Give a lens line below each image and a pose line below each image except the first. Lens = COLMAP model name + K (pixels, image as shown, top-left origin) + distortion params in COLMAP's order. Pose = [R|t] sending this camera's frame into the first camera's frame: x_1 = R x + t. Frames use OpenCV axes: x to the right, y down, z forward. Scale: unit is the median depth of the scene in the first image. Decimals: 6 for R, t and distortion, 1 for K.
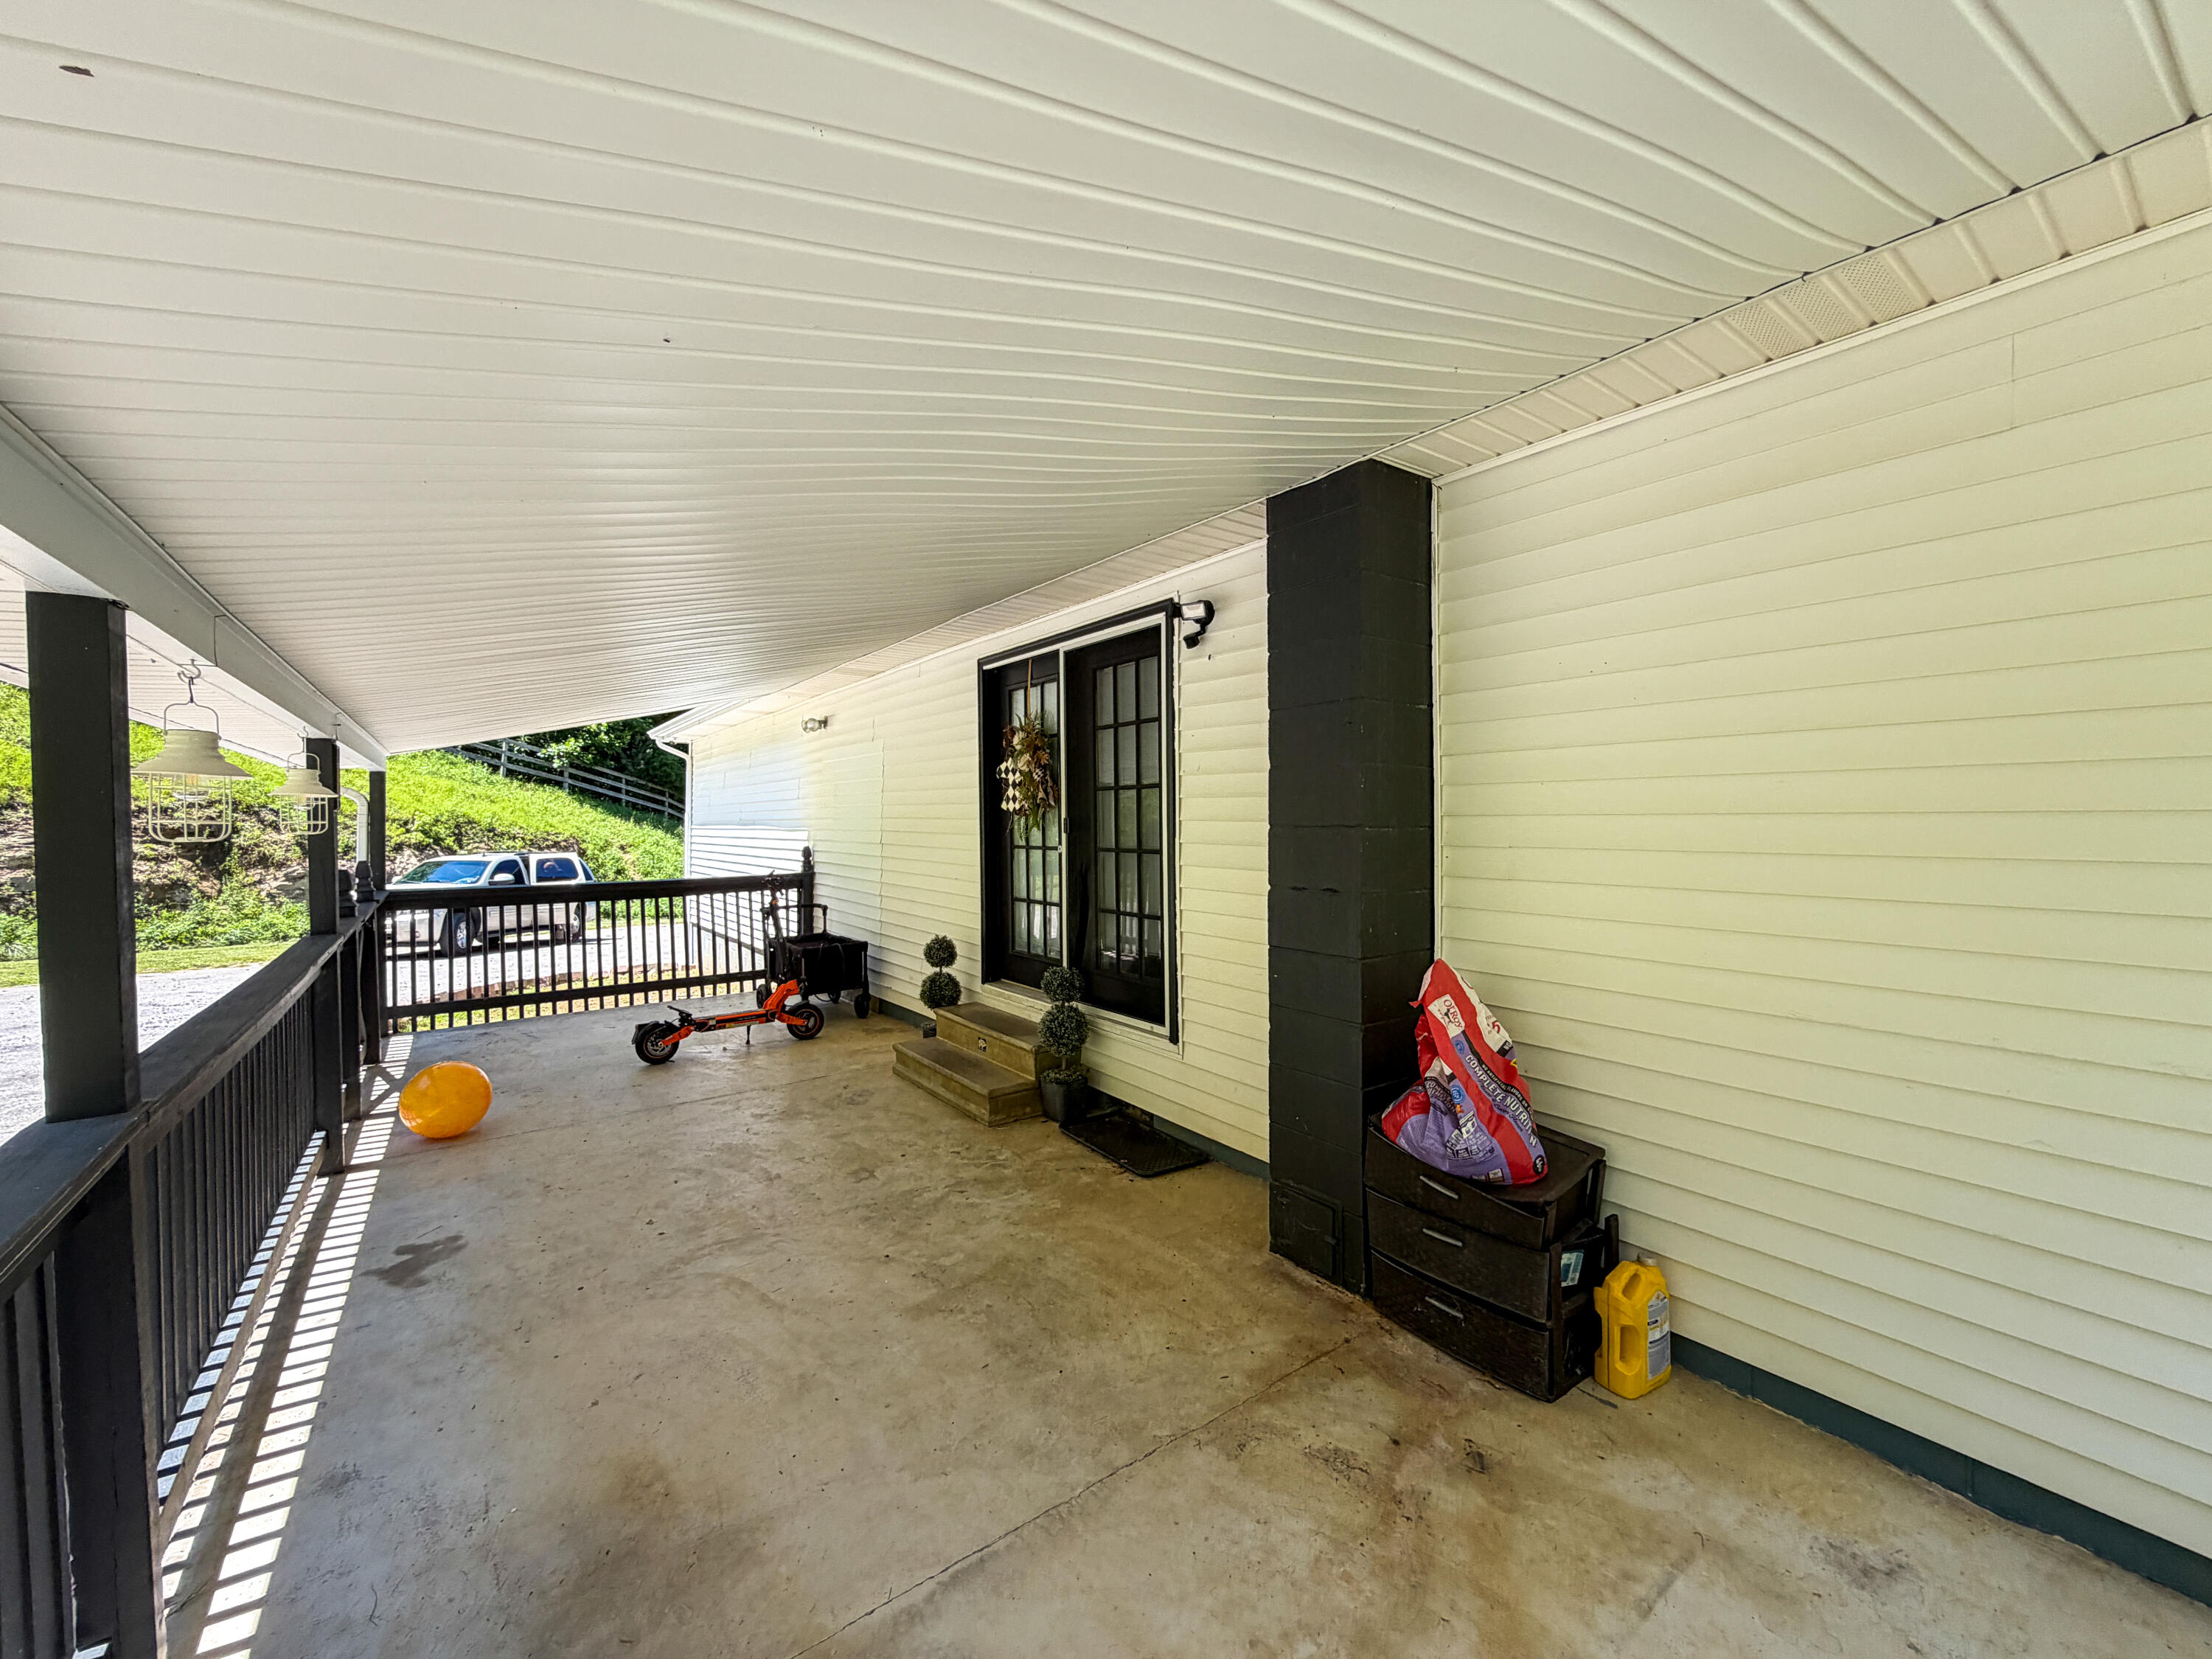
lens RADIAL K [[883.1, 0, 1105.9], [0, 883.1, 828.1], [0, 0, 1]] dist [-0.001327, -0.000499]
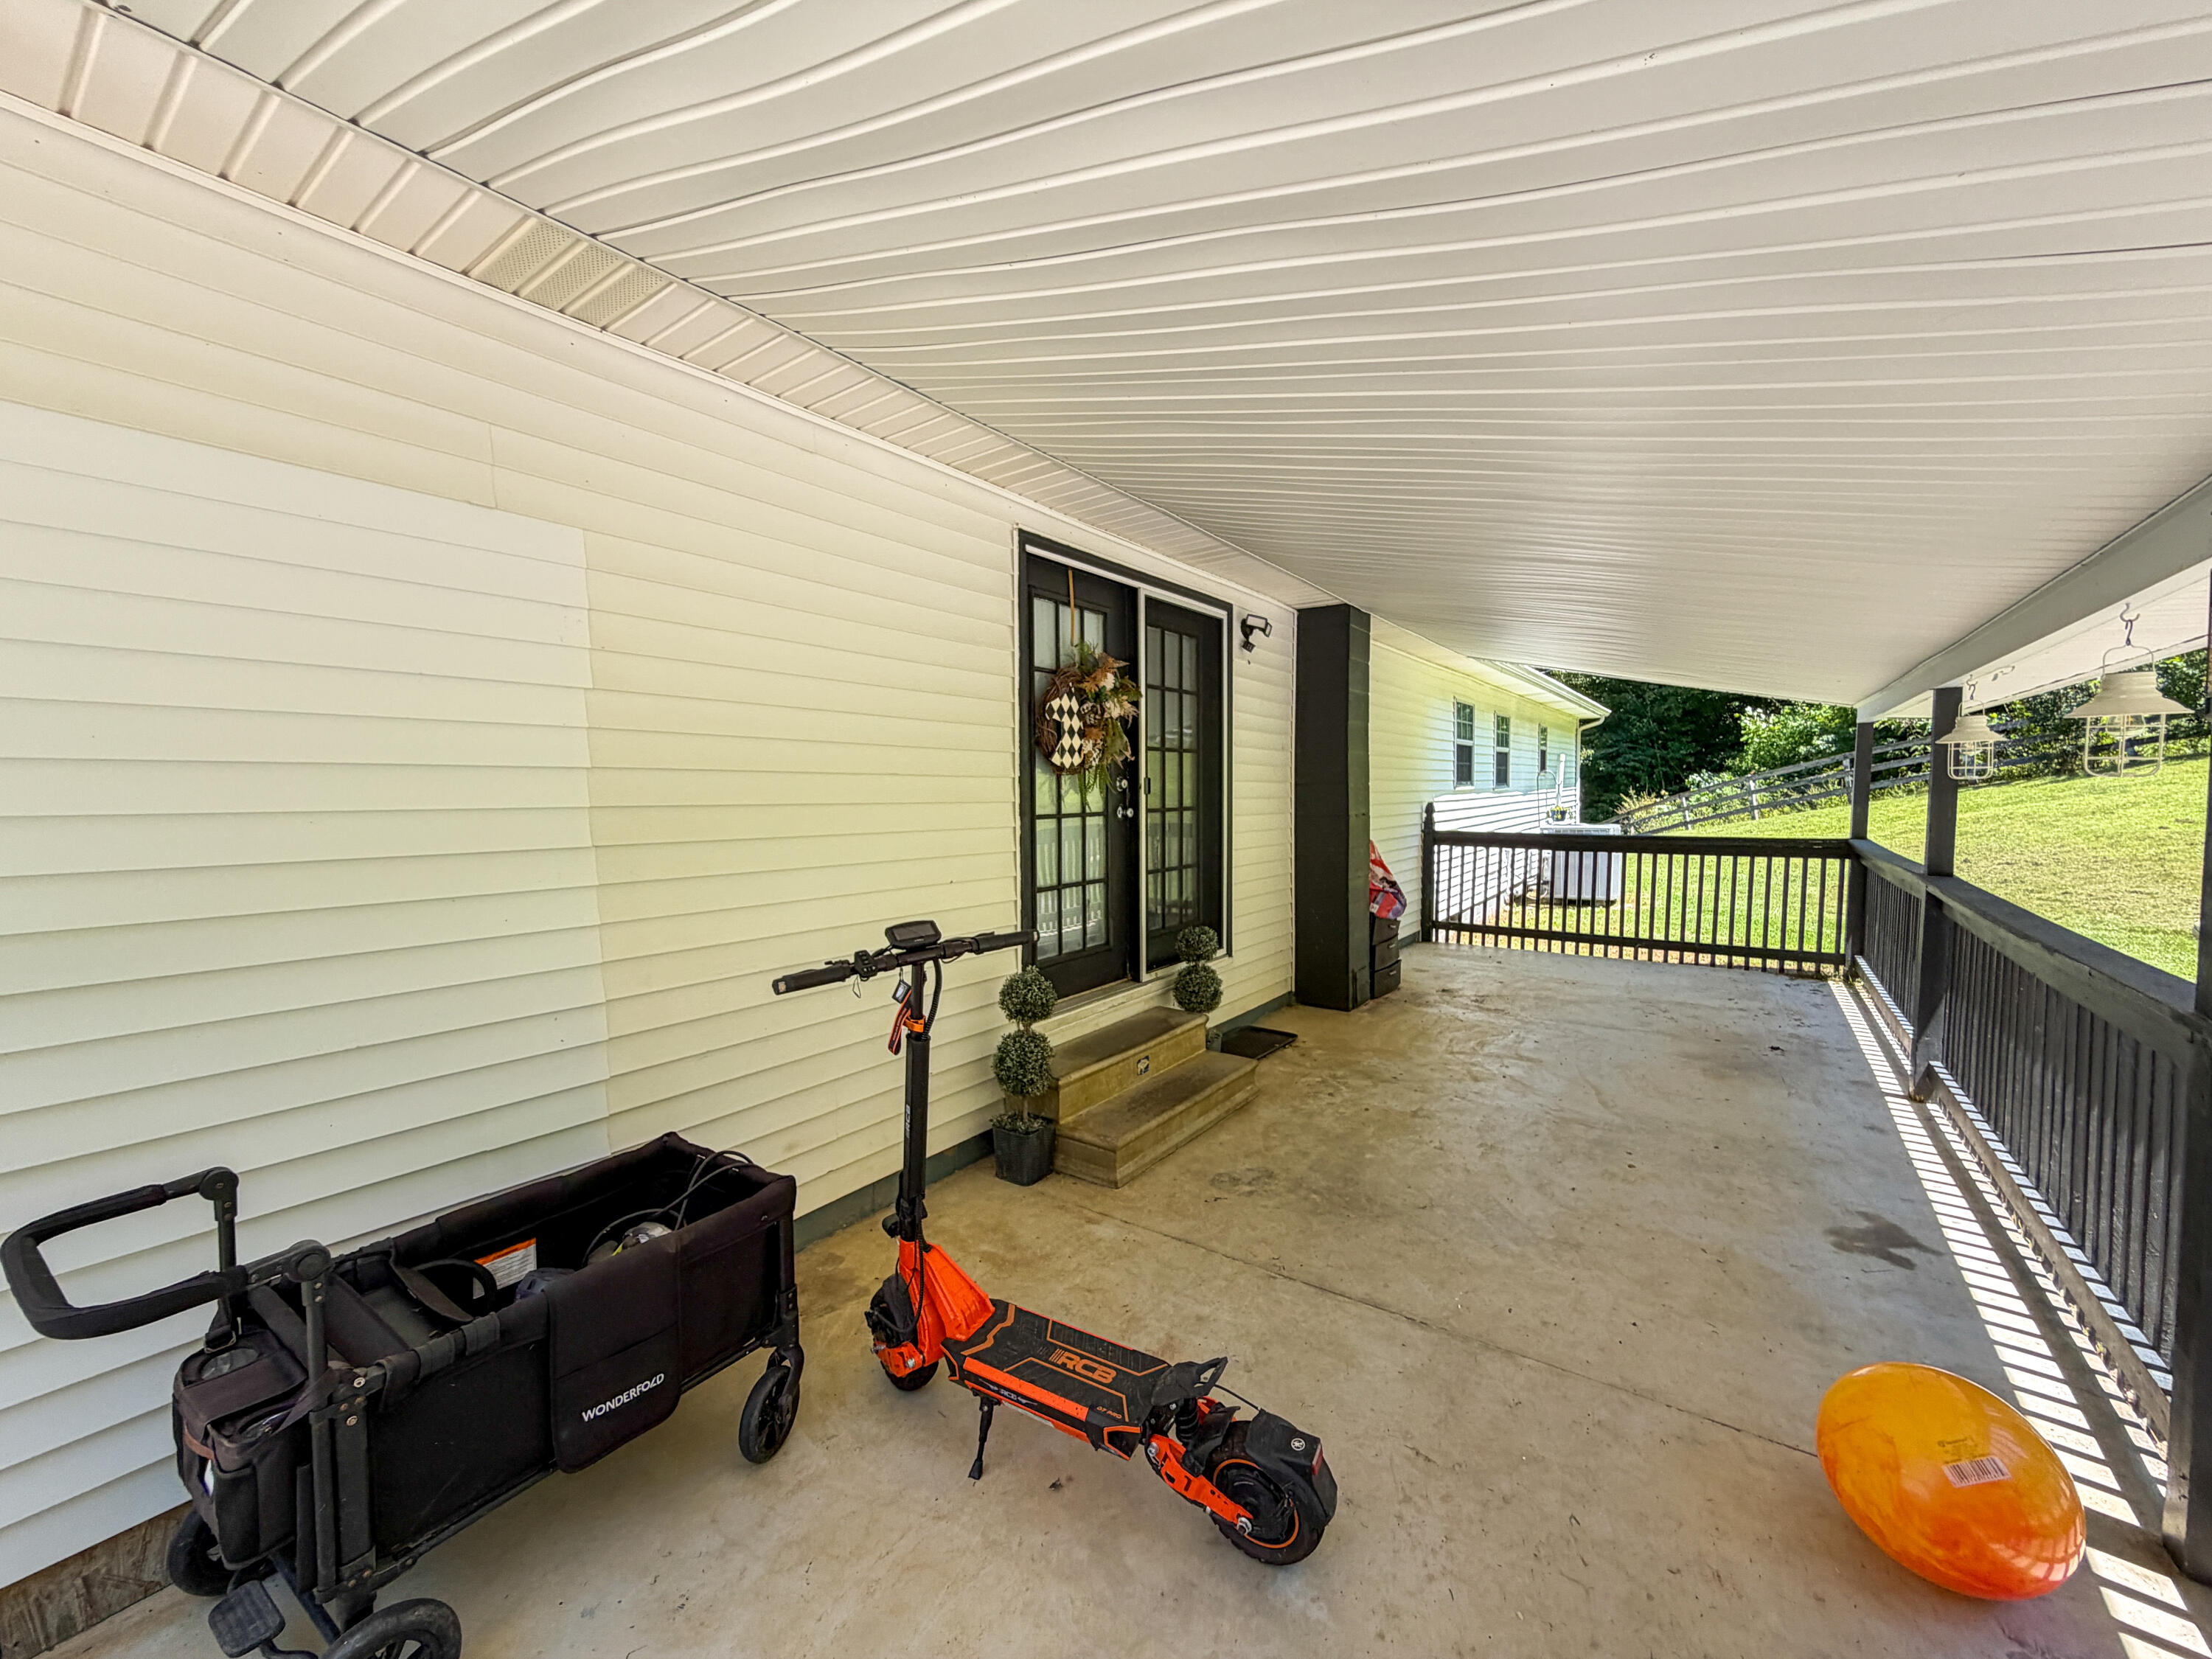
lens RADIAL K [[883.1, 0, 1106.1], [0, 883.1, 825.3], [0, 0, 1]] dist [-0.001327, -0.000499]
pose [[-0.310672, -0.037713, 0.949769, -0.829941], [0.013705, 0.998931, 0.044148, -0.002668], [-0.950418, 0.026732, -0.309823, 1.210963]]
